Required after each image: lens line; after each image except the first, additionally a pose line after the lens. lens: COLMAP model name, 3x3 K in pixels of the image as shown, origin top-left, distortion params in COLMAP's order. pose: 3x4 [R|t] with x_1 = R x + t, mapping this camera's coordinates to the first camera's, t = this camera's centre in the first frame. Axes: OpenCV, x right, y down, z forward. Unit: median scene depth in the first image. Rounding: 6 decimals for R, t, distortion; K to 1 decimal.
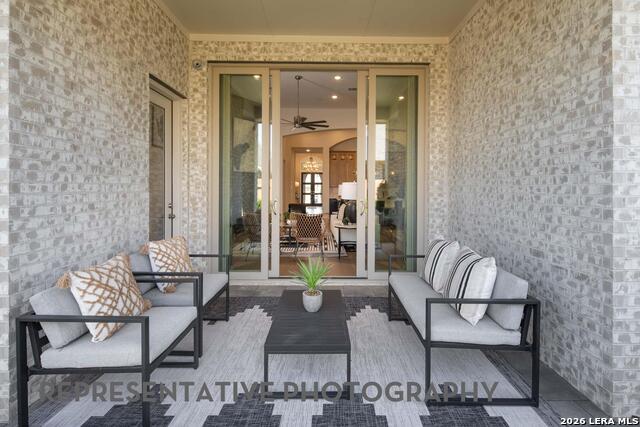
lens RADIAL K [[311.5, 0, 320.9], [0, 311.5, 189.8], [0, 0, 1]] dist [-0.001168, -0.001502]
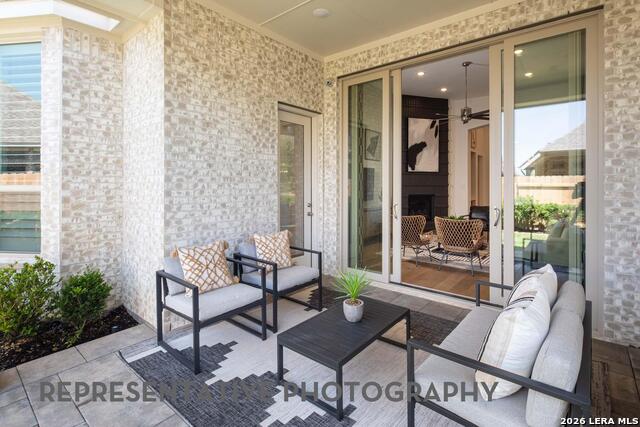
lens RADIAL K [[308.9, 0, 319.8], [0, 308.9, 185.1], [0, 0, 1]] dist [0.001176, -0.001228]
pose [[0.766590, -0.003190, -0.642129, 0.462416], [-0.001736, 0.999974, -0.007041, -0.026515], [0.642135, 0.006512, 0.766564, 0.167060]]
